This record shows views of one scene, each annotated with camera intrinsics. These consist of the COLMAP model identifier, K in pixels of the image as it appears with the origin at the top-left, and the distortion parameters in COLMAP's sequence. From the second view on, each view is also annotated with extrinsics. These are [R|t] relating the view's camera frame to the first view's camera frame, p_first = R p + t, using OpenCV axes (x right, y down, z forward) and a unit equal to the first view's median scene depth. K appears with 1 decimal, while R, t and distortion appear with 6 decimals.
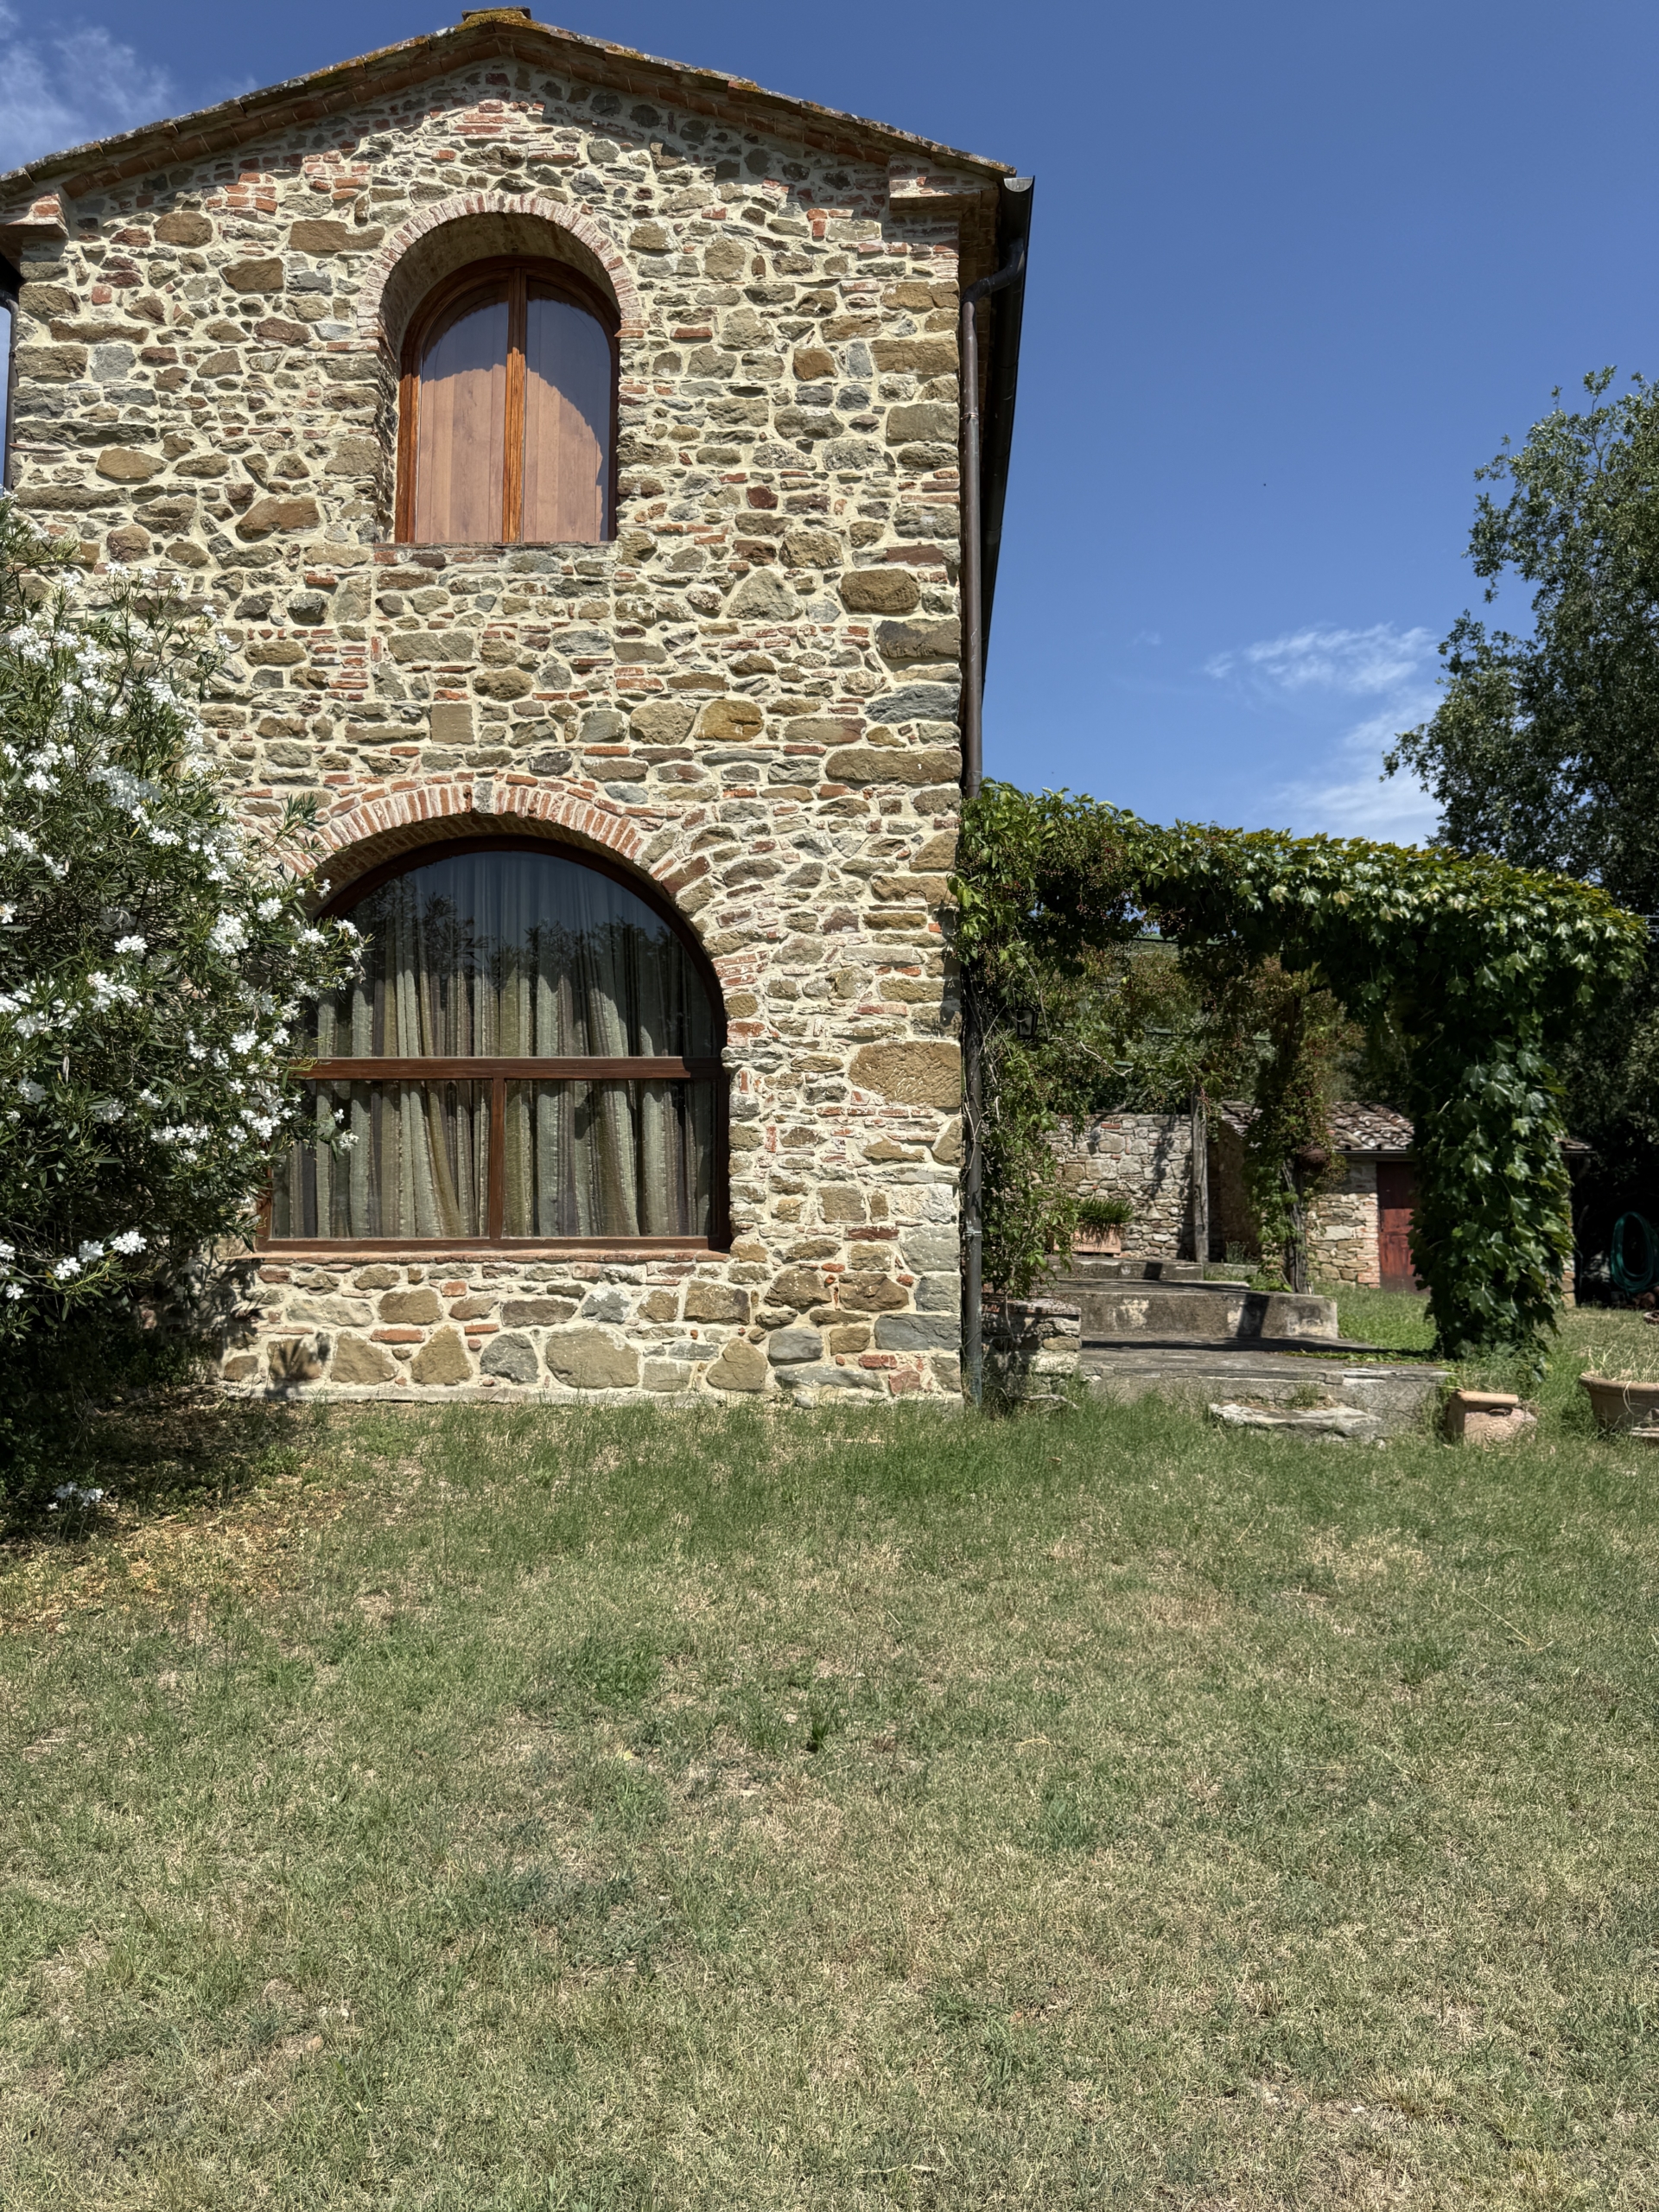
lens RADIAL K [[1562.6, 0, 814.3], [0, 1562.6, 1106.6], [0, 0, 1]] dist [0.052321, -0.069315]
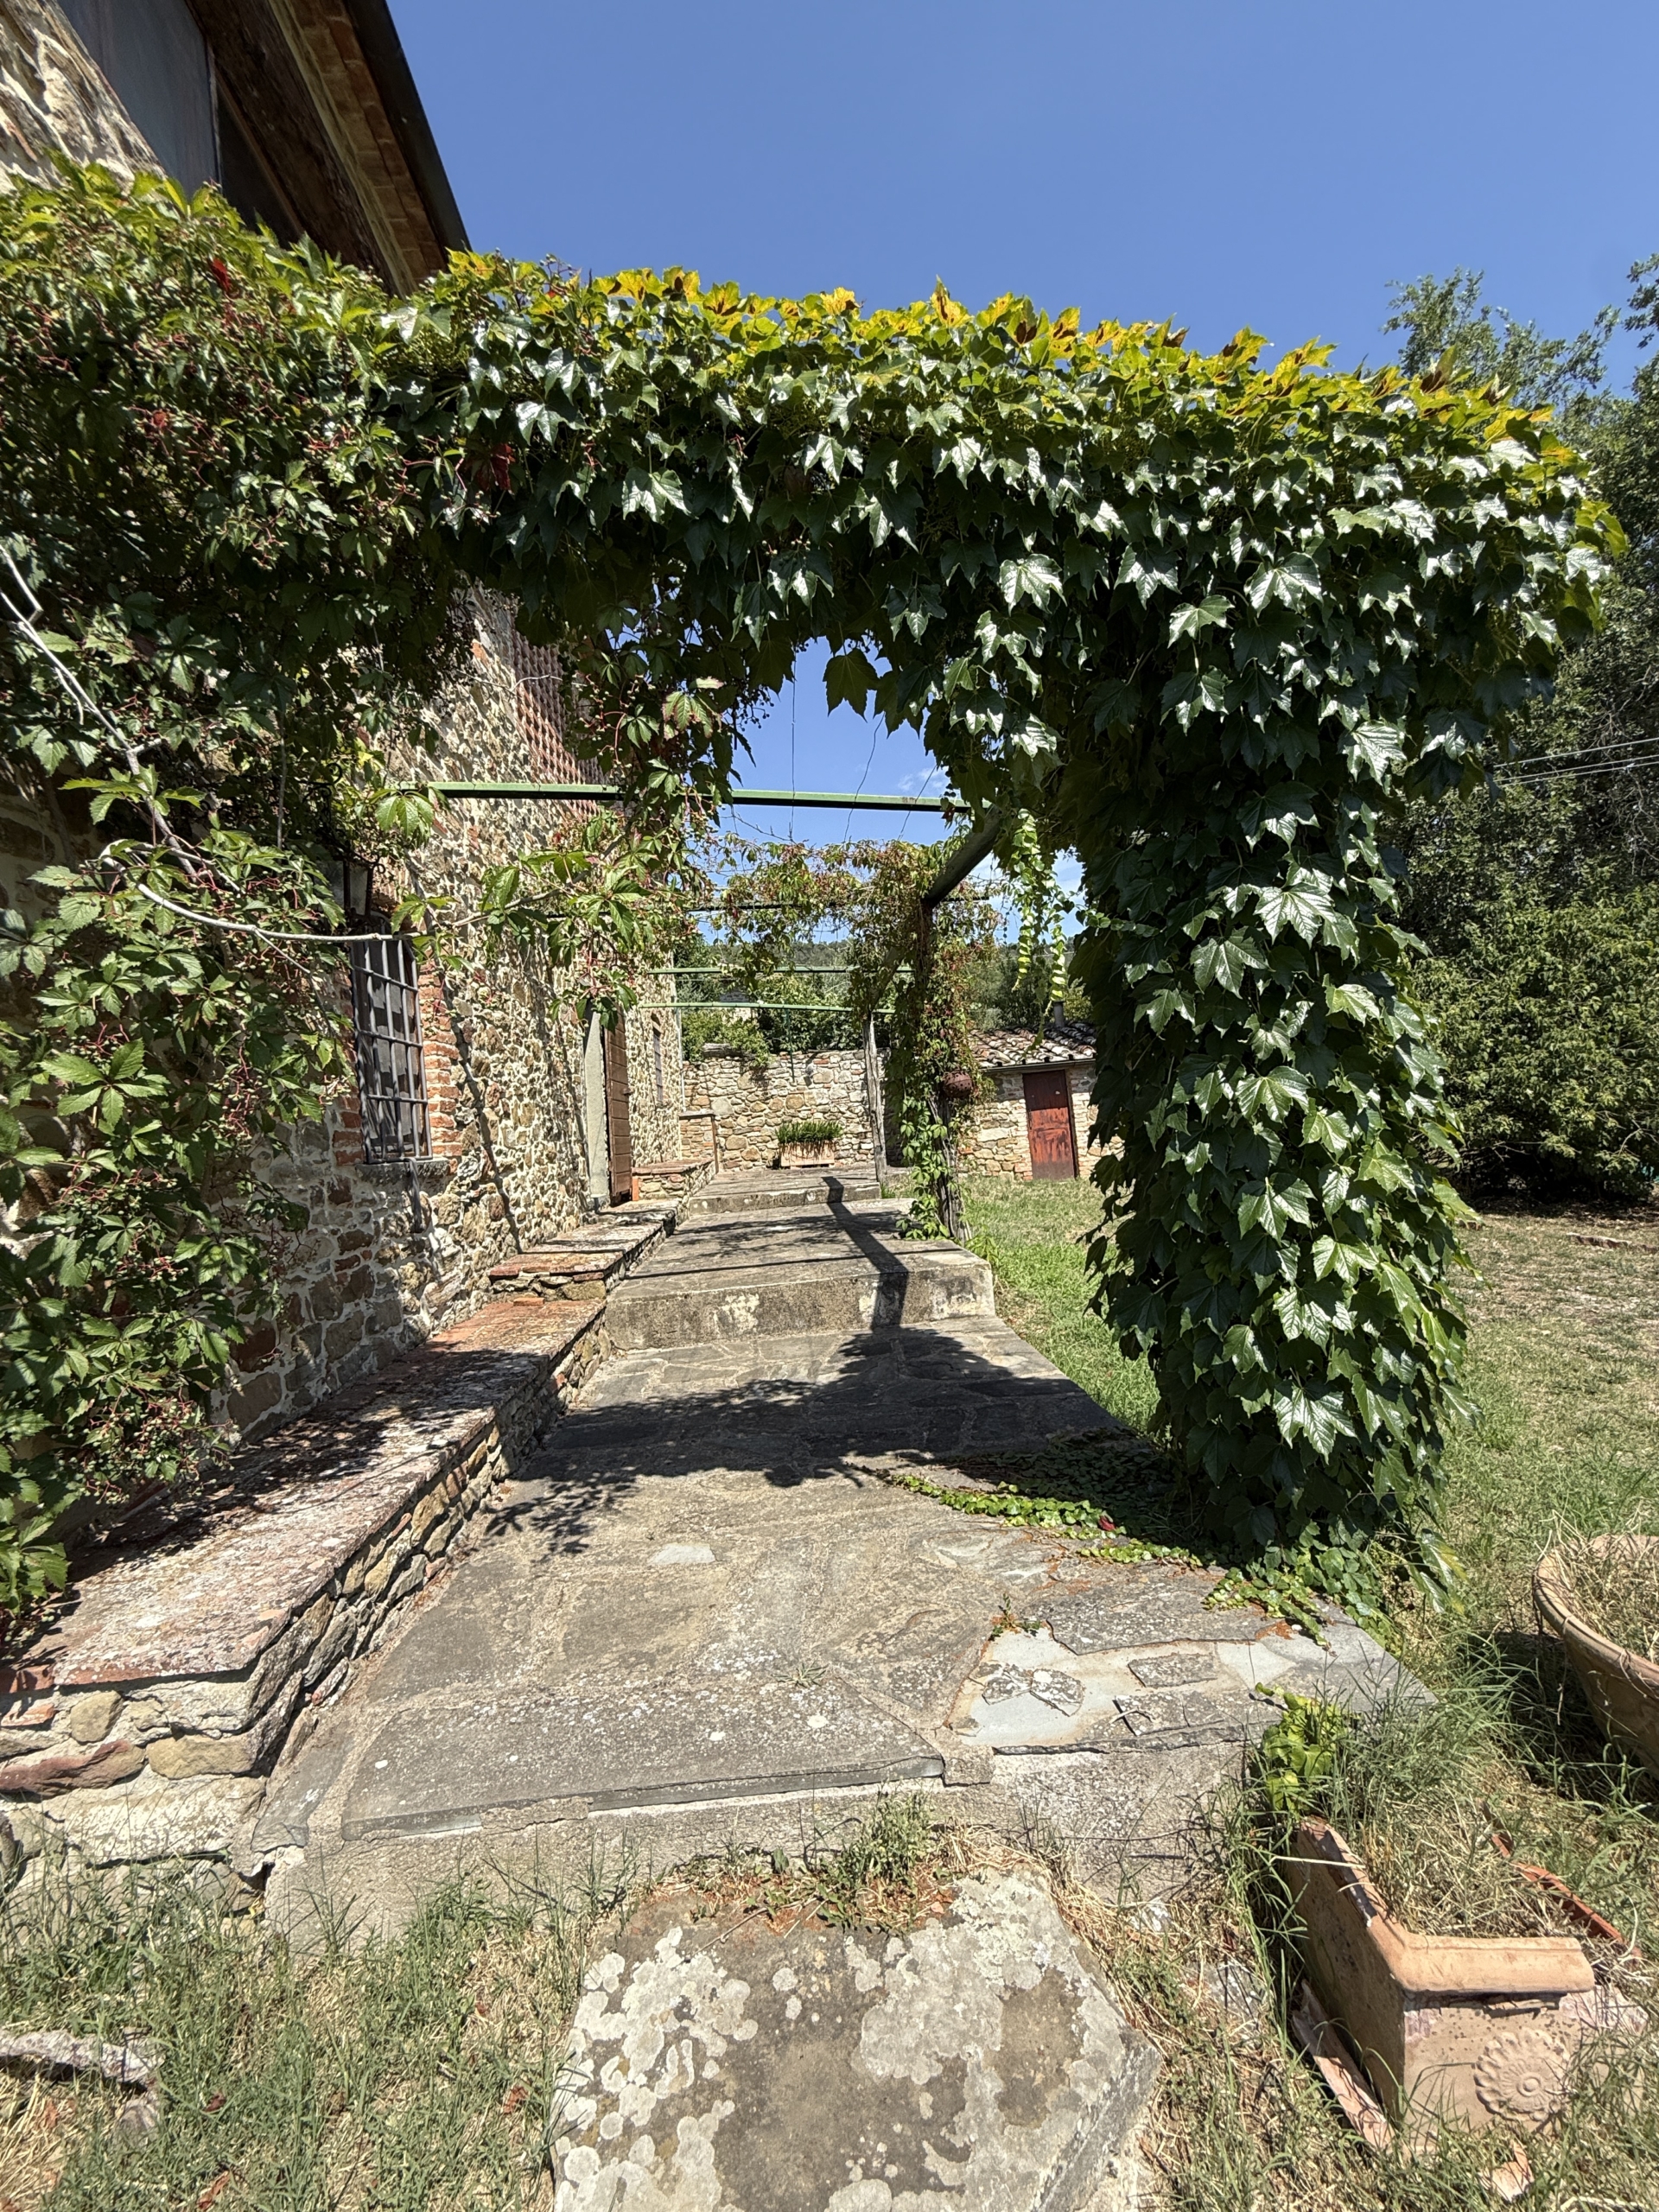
lens RADIAL K [[881.2, 0, 835.2], [0, 881.2, 1097.2], [0, 0, 1]] dist [-0.000964, 0.000150]
pose [[0.987131, -0.087227, 0.134026, 0.274738], [0.080795, 0.995336, 0.052712, 0.010468], [-0.137998, -0.041205, 0.989575, 0.779851]]
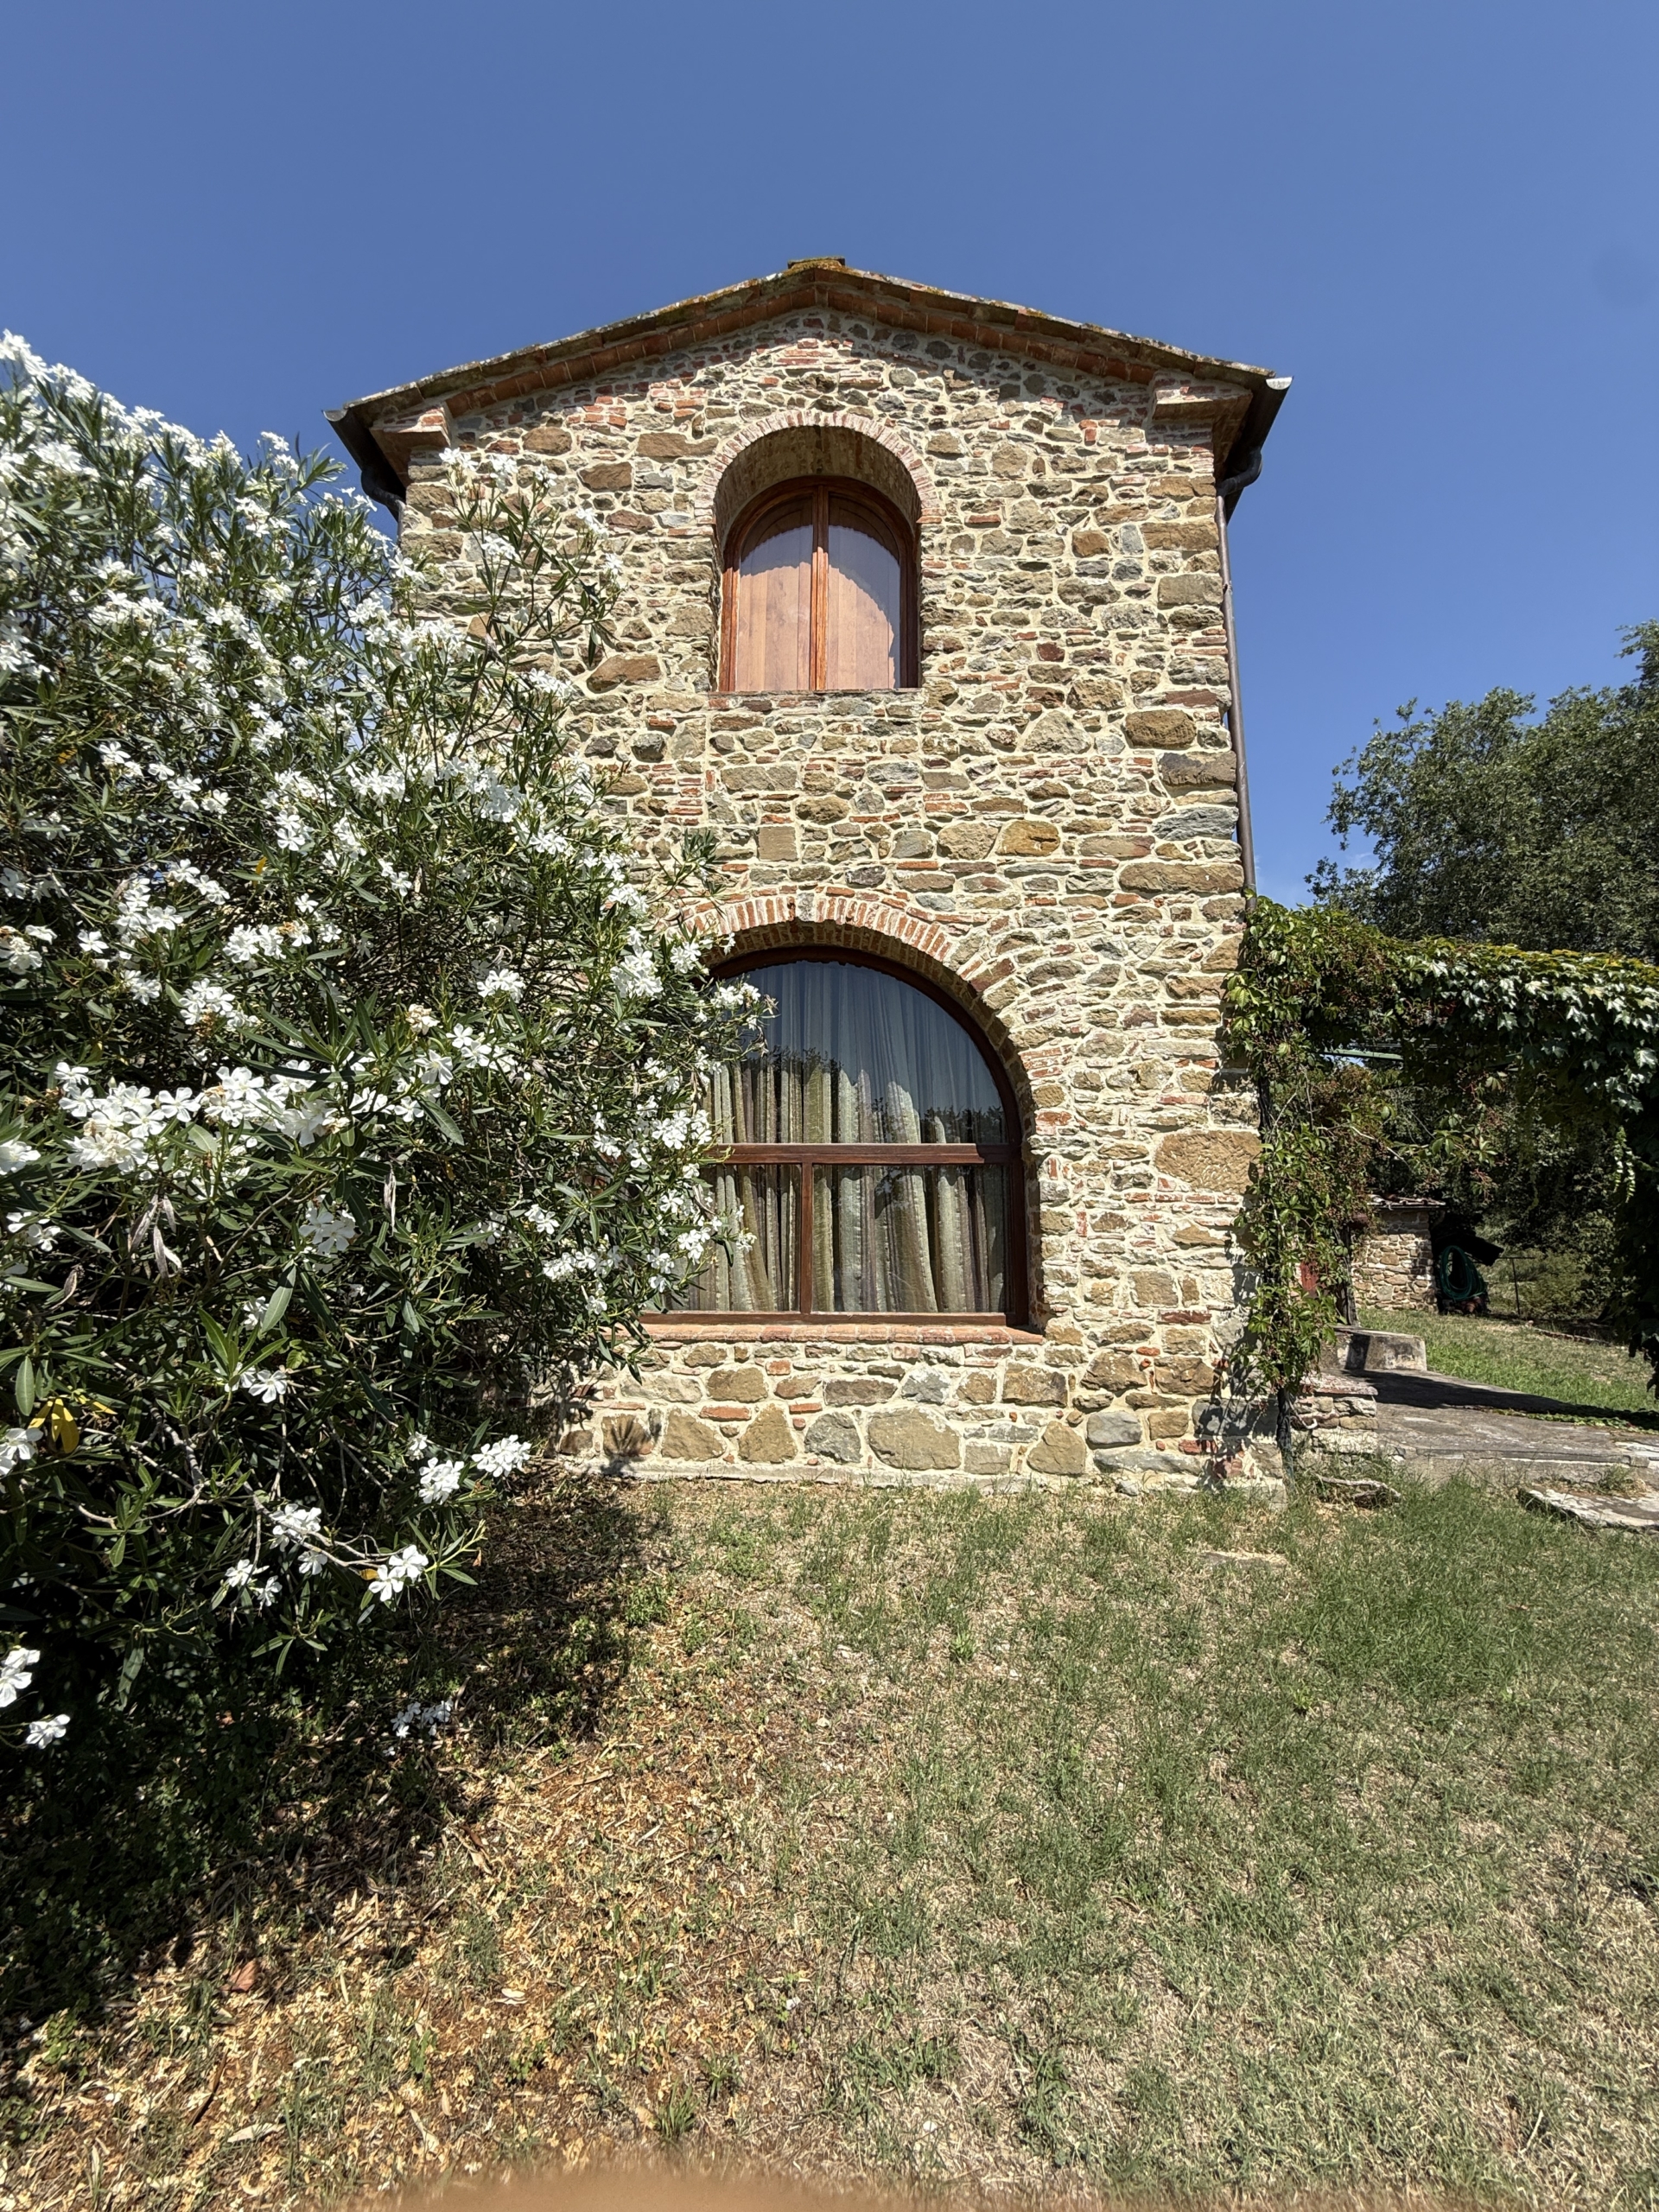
lens RADIAL K [[881.2, 0, 829.4], [0, 881.2, 1100.4], [0, 0, 1]] dist [-0.000964, 0.000150]
pose [[0.999940, 0.002982, -0.010587, -0.183406], [-0.003741, 0.997367, -0.072428, -0.018363], [0.010343, 0.072463, 0.997317, 0.386903]]
